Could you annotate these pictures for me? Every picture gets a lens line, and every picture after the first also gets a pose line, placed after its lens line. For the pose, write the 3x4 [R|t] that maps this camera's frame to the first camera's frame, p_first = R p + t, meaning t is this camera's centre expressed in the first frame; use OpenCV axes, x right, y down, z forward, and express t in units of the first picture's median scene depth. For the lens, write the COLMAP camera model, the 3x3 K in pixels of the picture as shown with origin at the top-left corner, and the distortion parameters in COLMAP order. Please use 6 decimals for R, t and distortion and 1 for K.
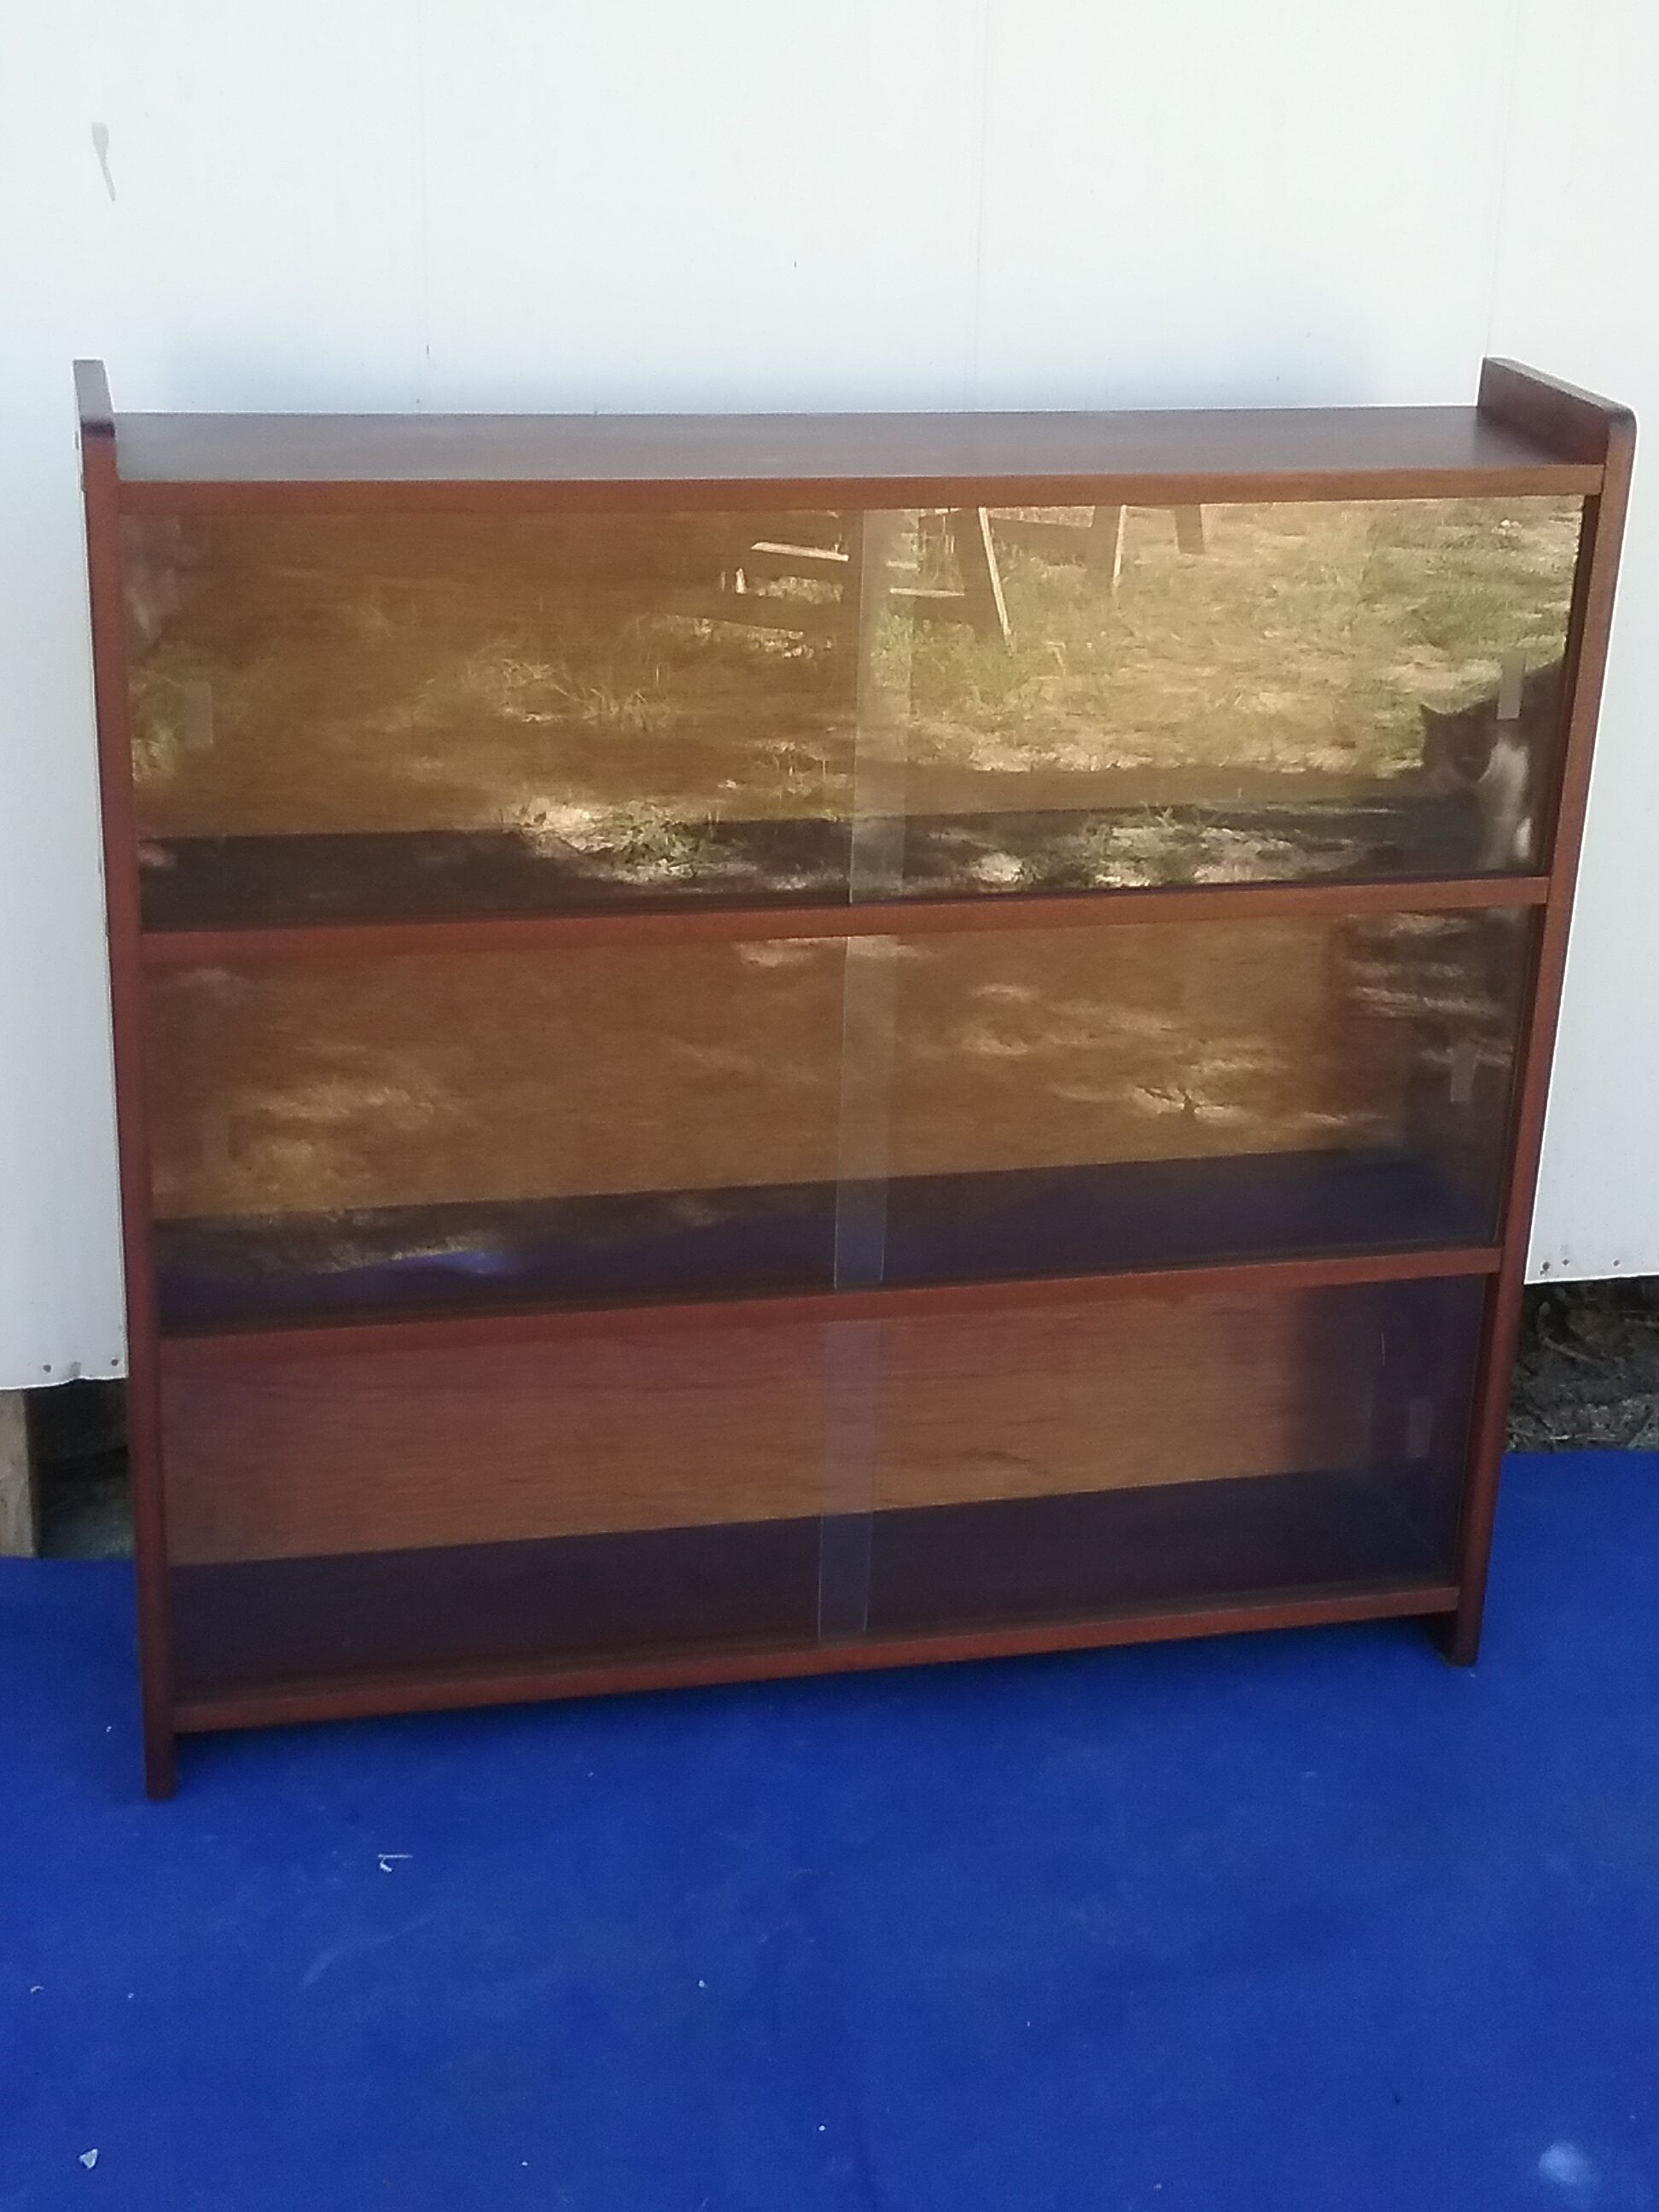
lens RADIAL K [[3243.3, 0, 843.4], [0, 3243.3, 1113.5], [0, 0, 1]] dist [0.047459, 0.000000]
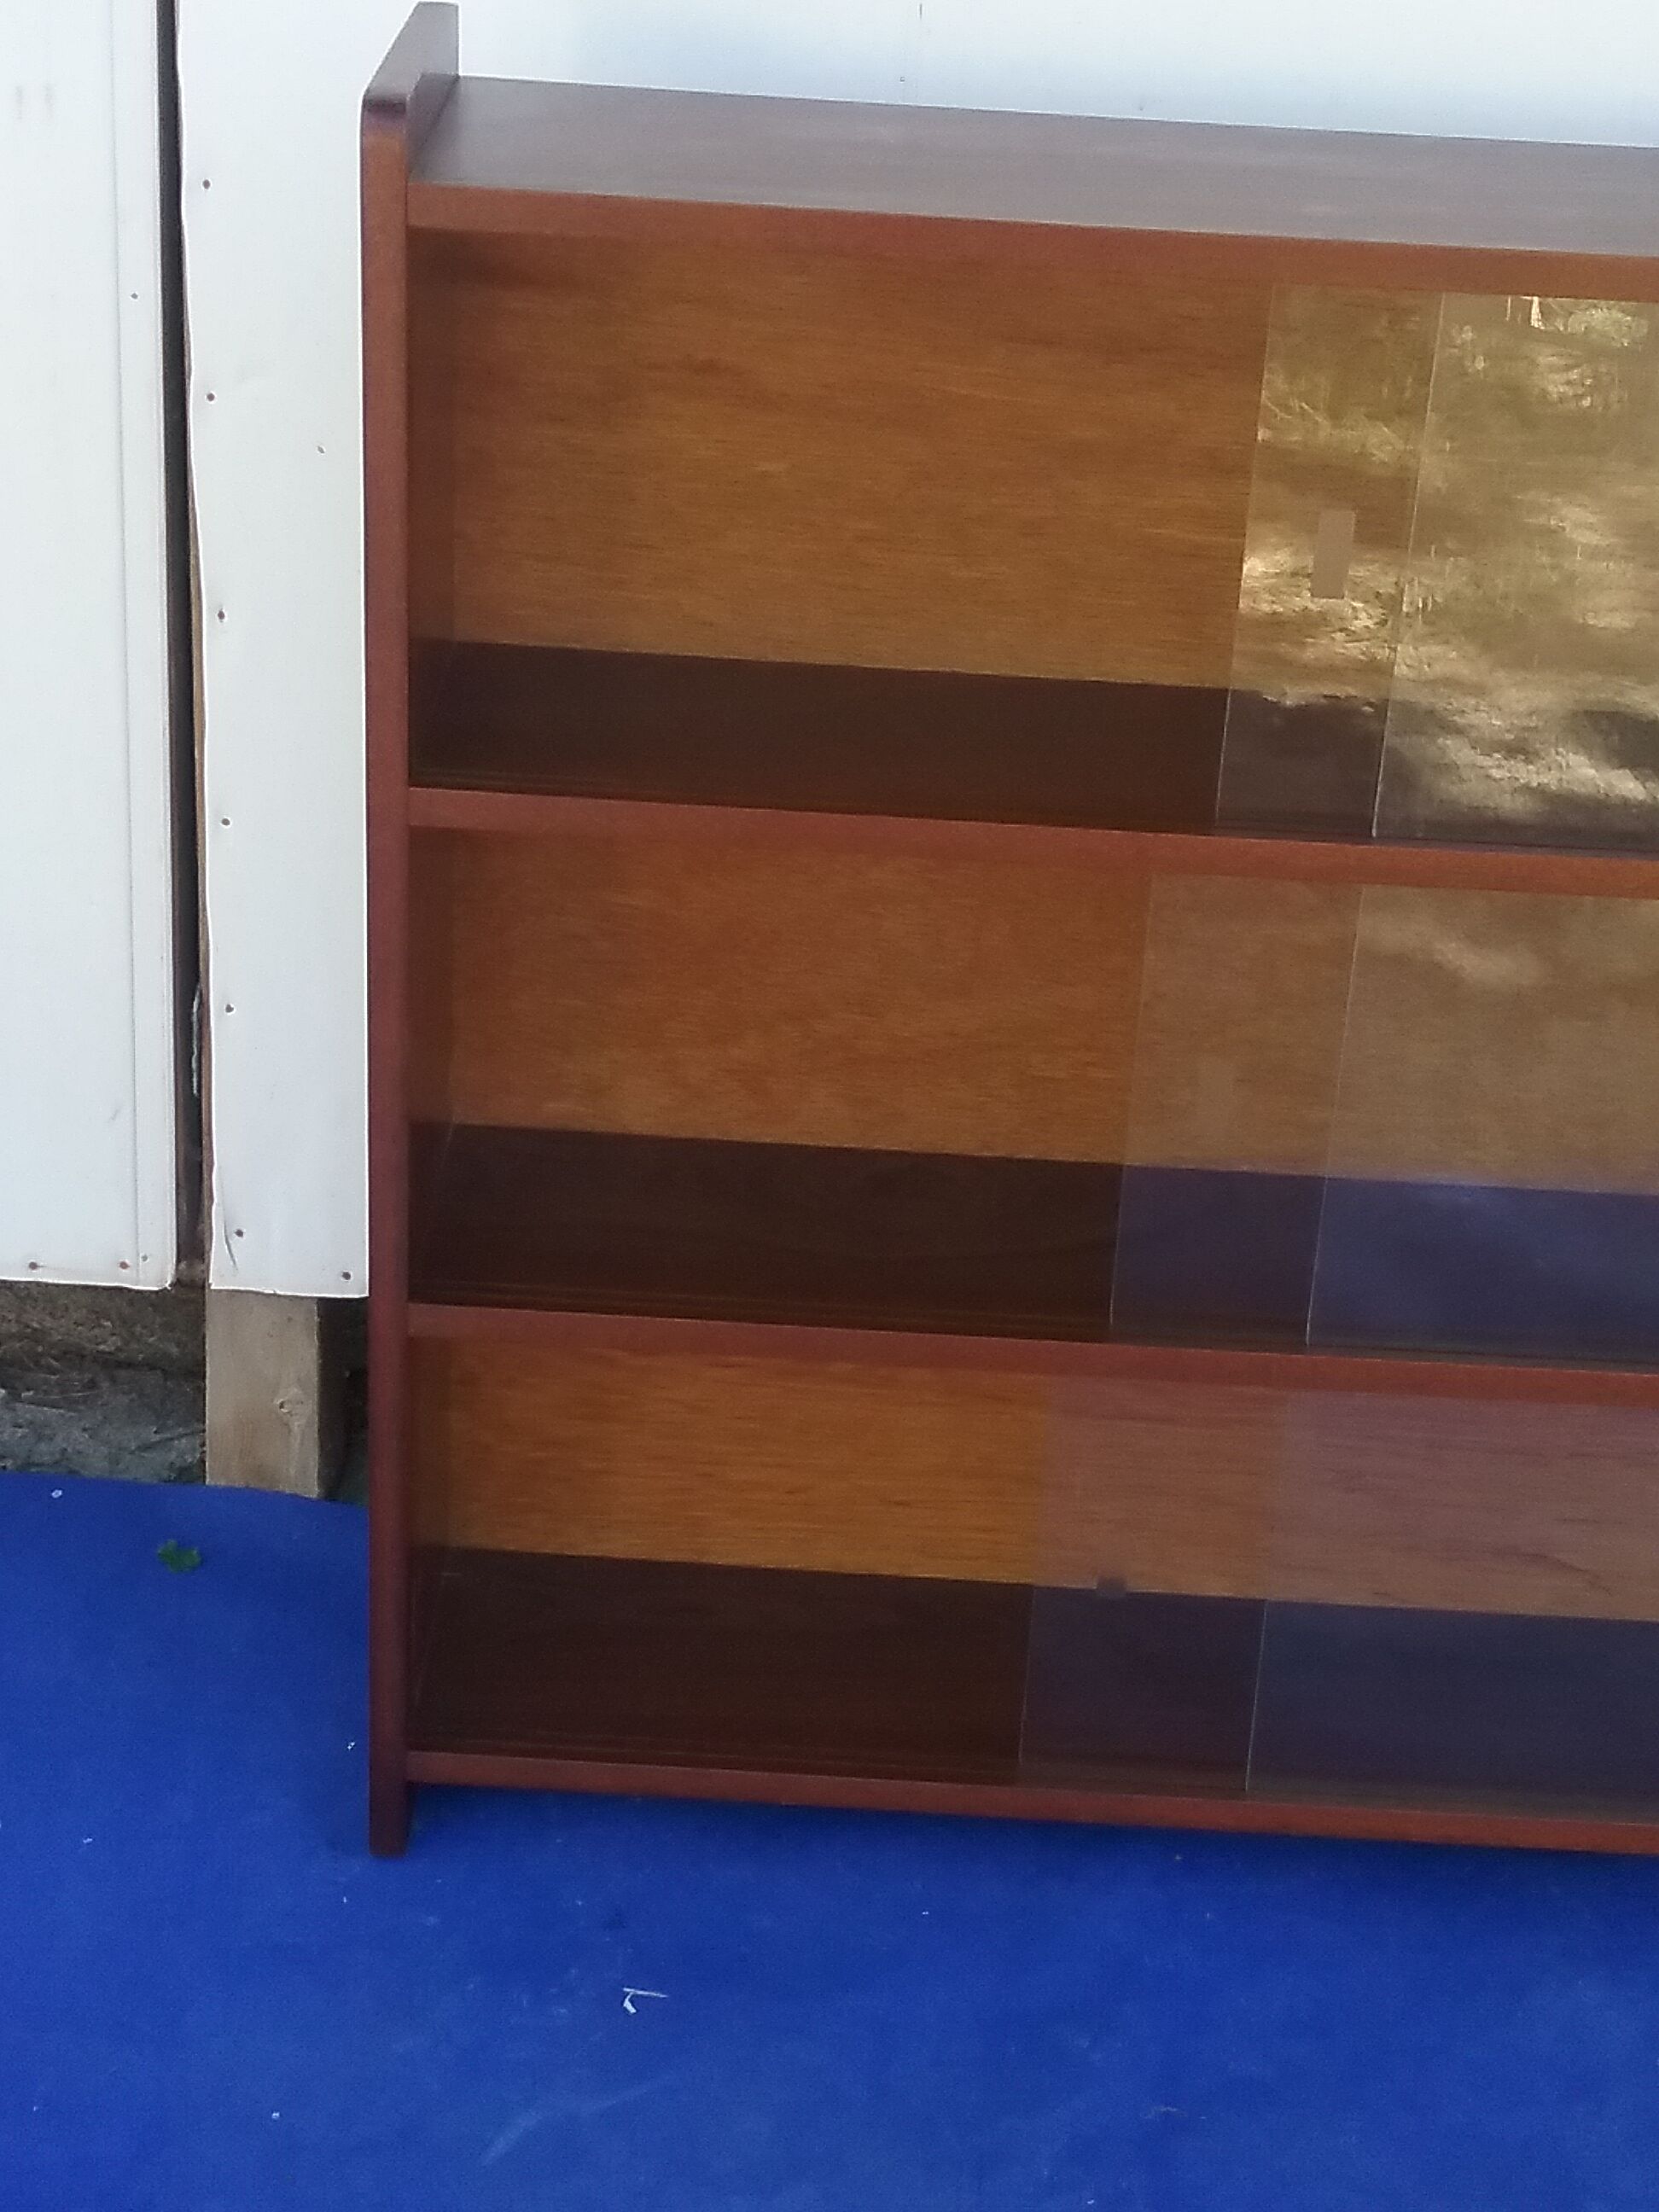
lens RADIAL K [[3552.8, 0, 839.5], [0, 3552.8, 1105.2], [0, 0, 1]] dist [0.020349, 0.000000]
pose [[0.967586, 0.126075, -0.218821, 0.061797], [-0.107280, 0.989603, 0.095794, -0.063030], [0.228624, -0.069214, 0.971051, 0.190932]]
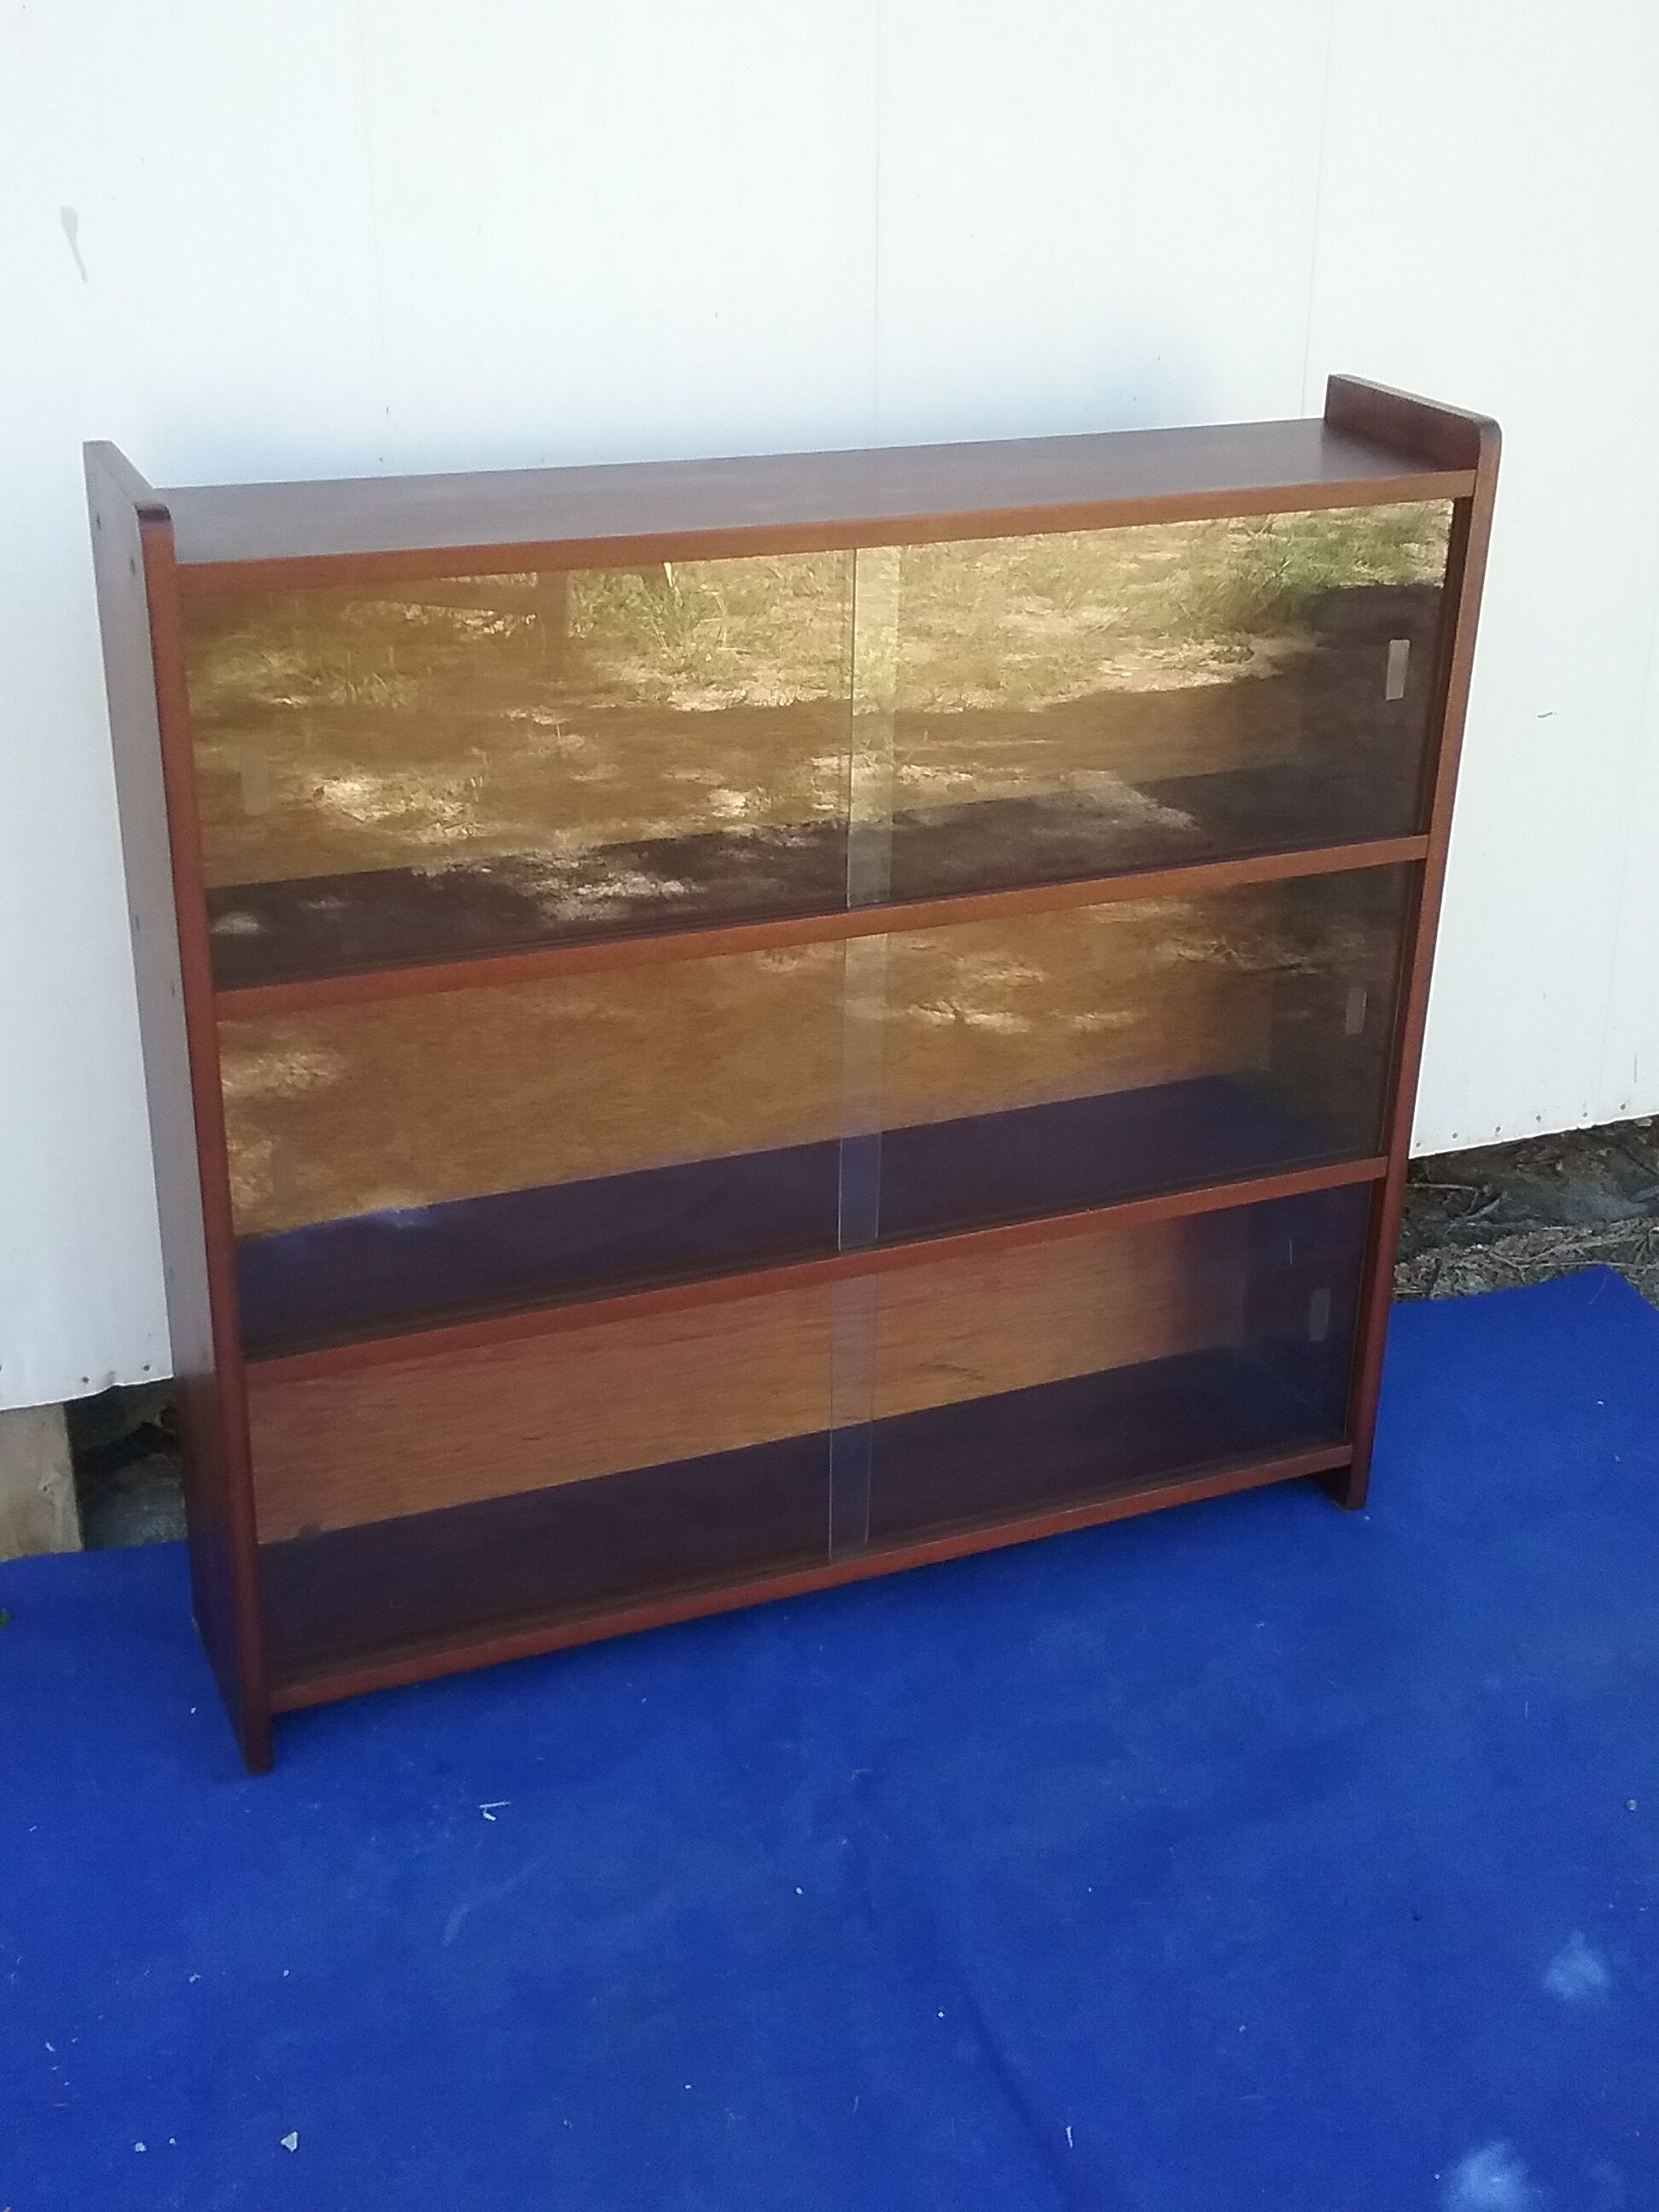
lens RADIAL K [[2578.0, 0, 810.7], [0, 2578.0, 1125.8], [0, 0, 1]] dist [0.013823, 0.000000]
pose [[0.984836, -0.086696, 0.150273, -0.135523], [0.076645, 0.994496, 0.071442, -0.050675], [-0.155640, -0.058841, 0.986060, 0.129976]]
